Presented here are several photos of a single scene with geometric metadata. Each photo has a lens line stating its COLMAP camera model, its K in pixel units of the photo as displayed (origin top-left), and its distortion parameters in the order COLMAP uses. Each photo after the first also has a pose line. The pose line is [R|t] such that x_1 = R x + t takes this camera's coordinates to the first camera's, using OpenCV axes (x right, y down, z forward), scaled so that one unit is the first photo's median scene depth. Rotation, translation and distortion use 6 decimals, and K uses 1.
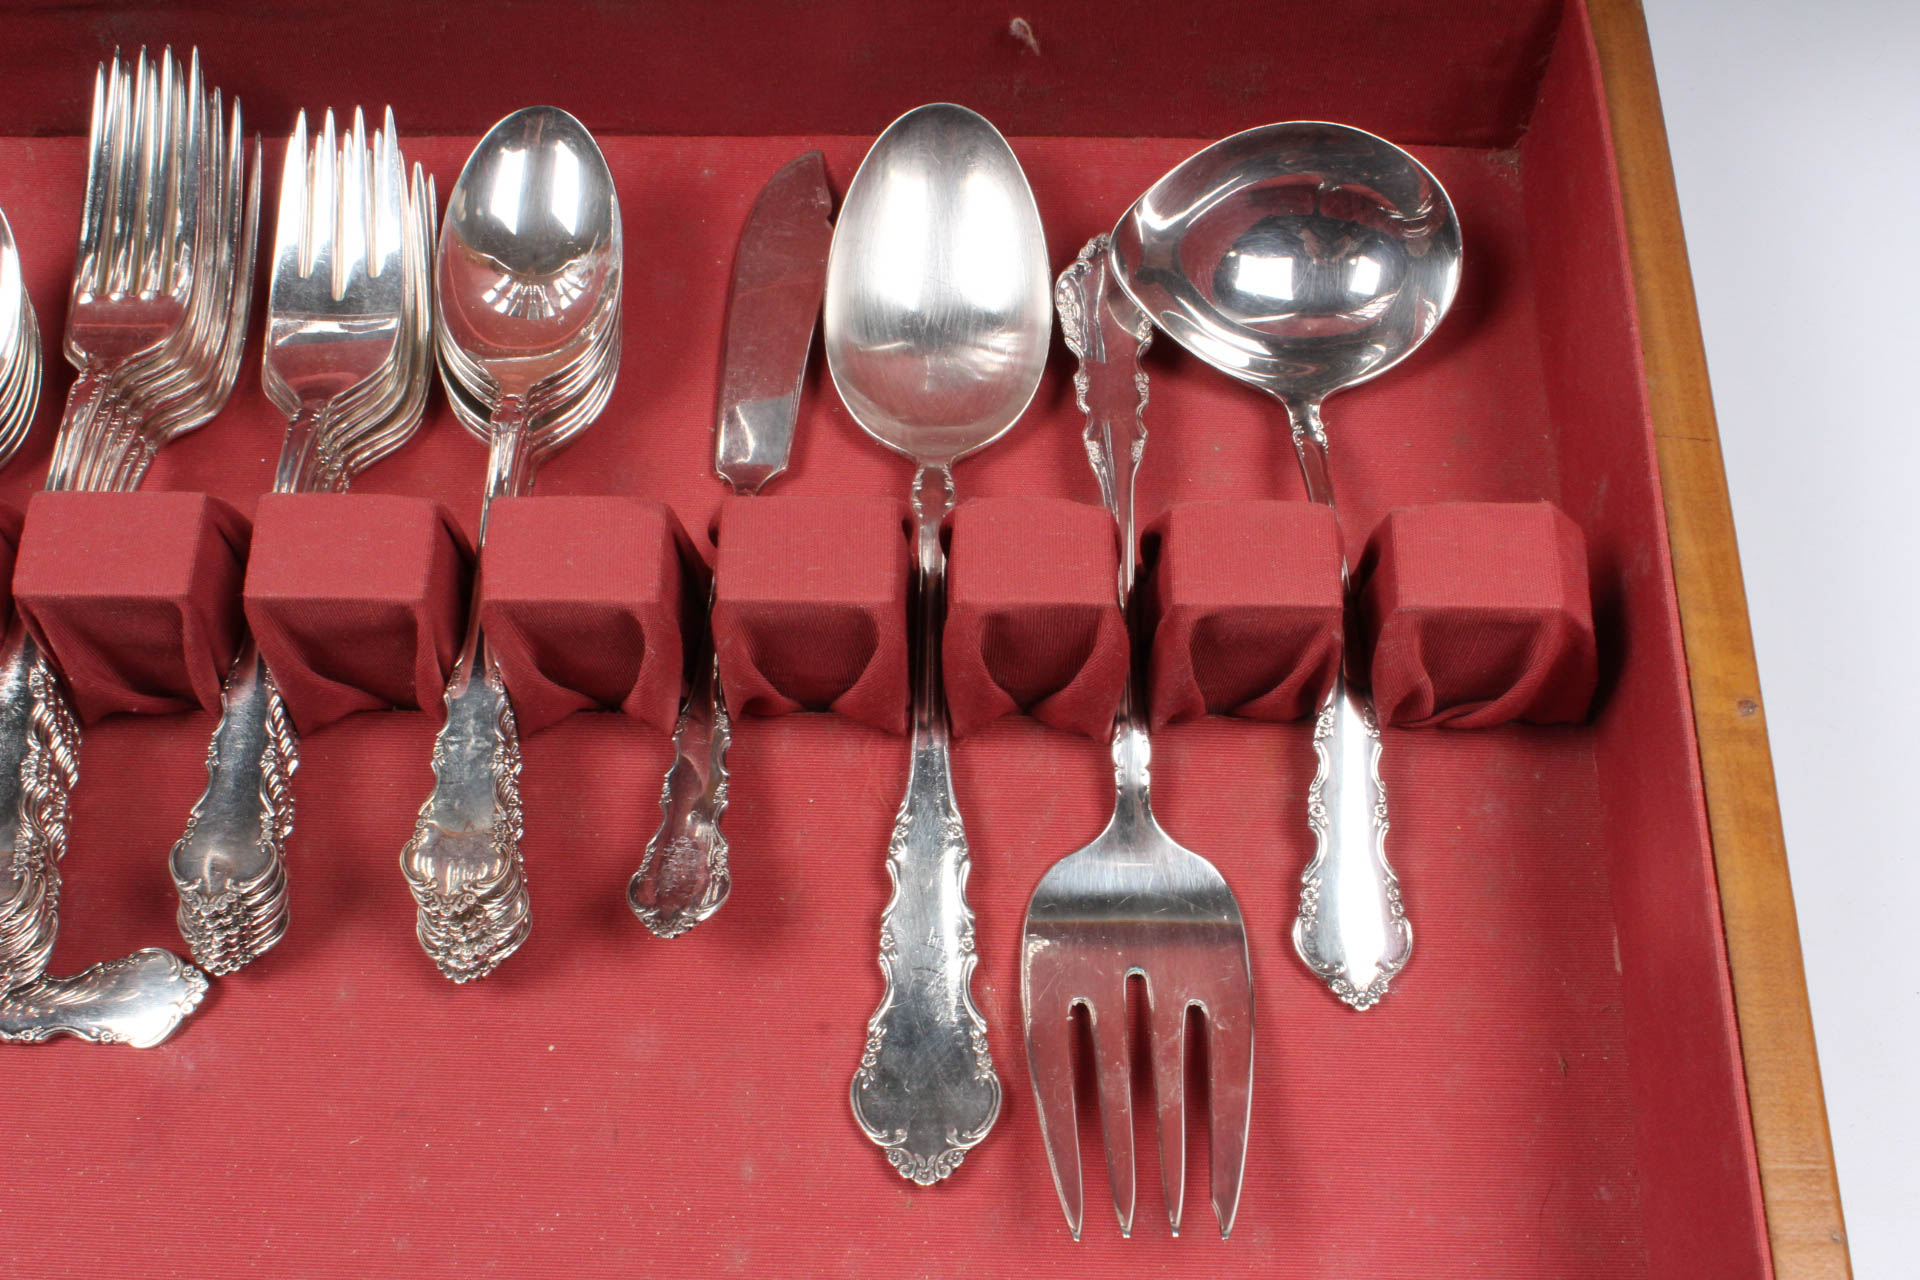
lens RADIAL K [[2274.3, 0, 924.5], [0, 2274.3, 642.3], [0, 0, 1]] dist [-0.091995, 0.034650]
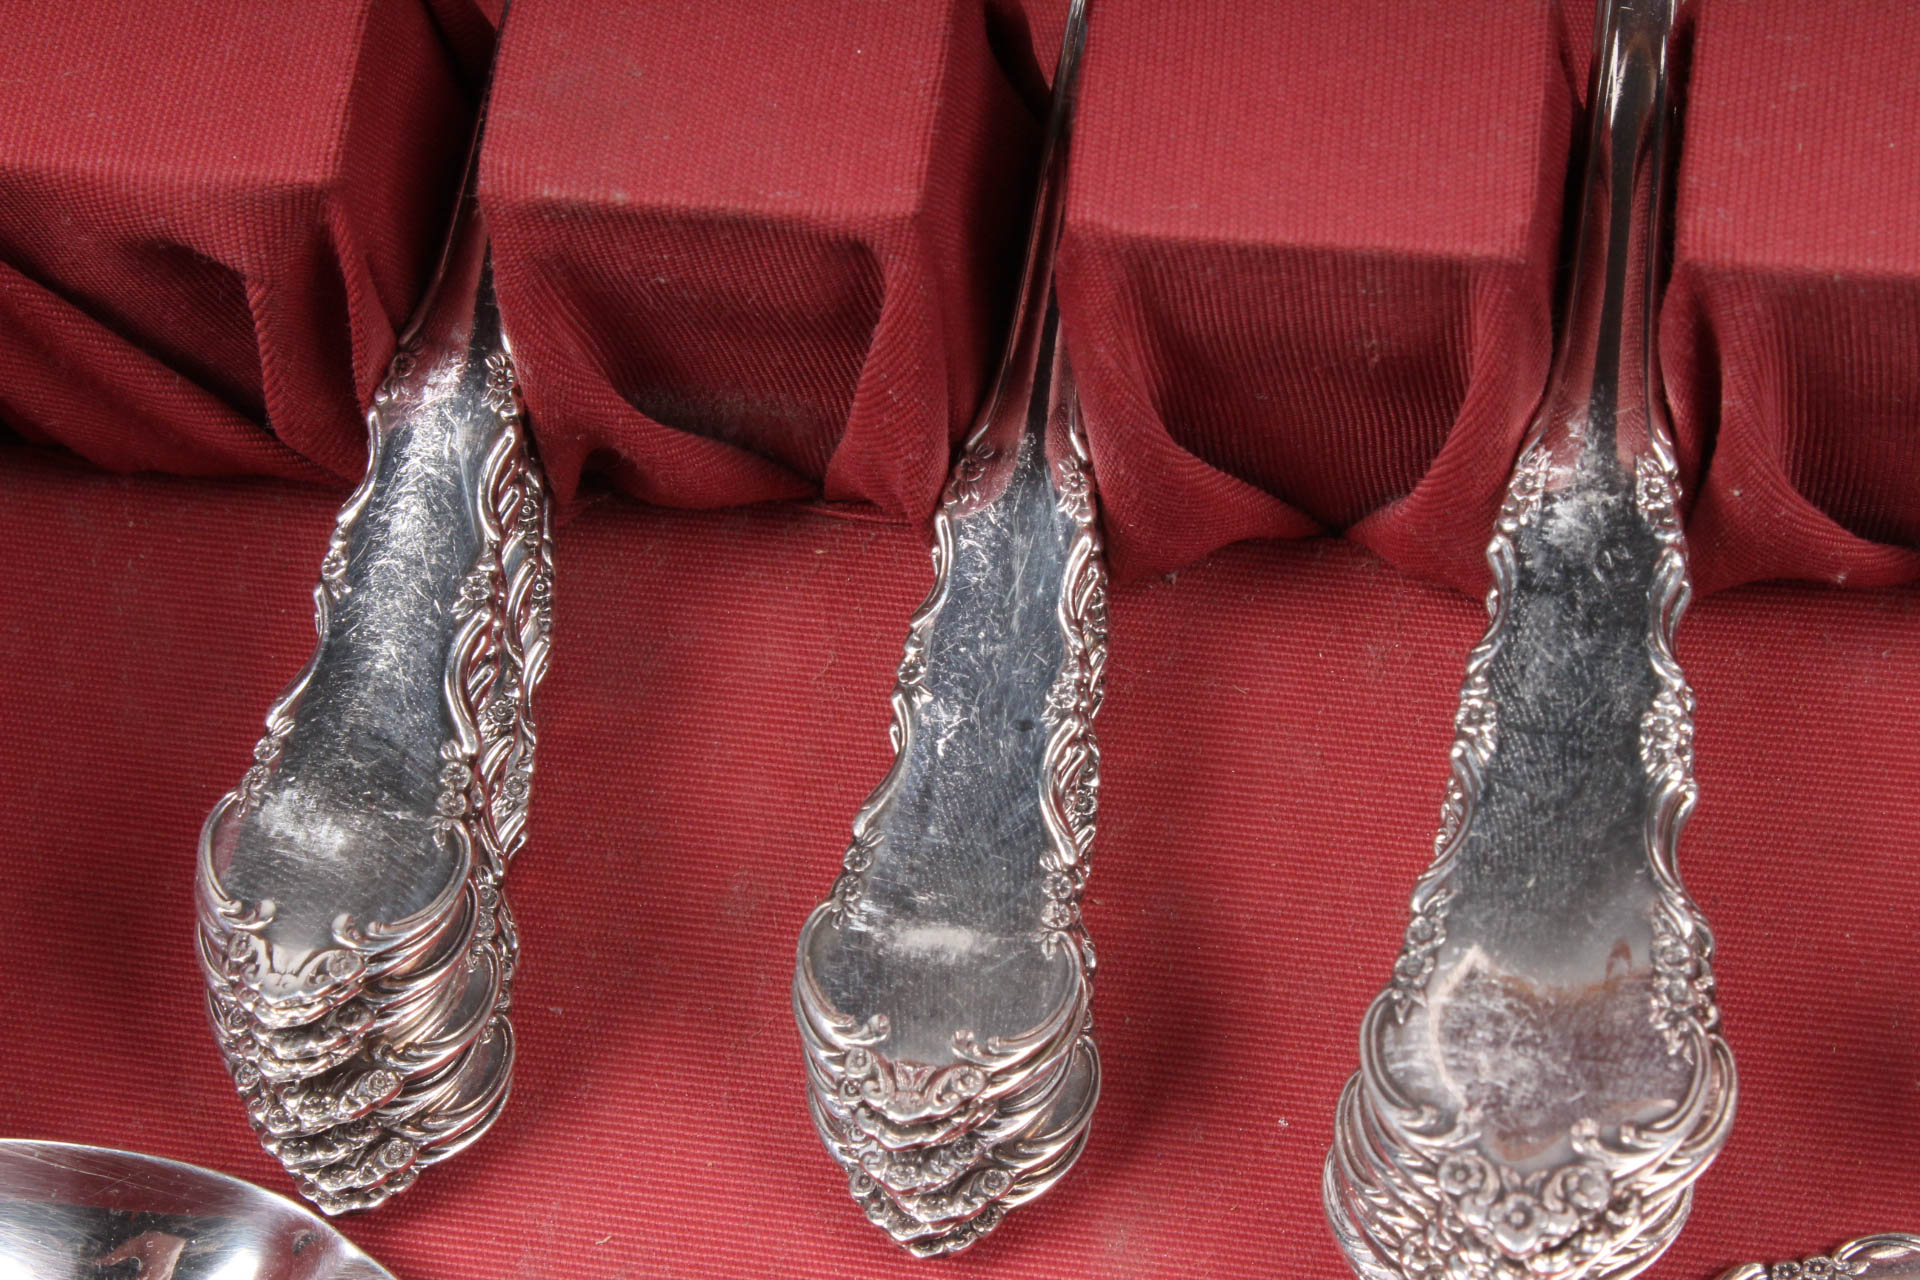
lens RADIAL K [[4498.1, 0, 960.0], [0, 4498.1, 640.0], [0, 0, 1]] dist [0.014420, 0.463996]
pose [[0.983209, 0.062571, -0.171419, -0.366386], [-0.048700, 0.995278, 0.083963, -0.014633], [0.175864, -0.074205, 0.981614, 0.249821]]
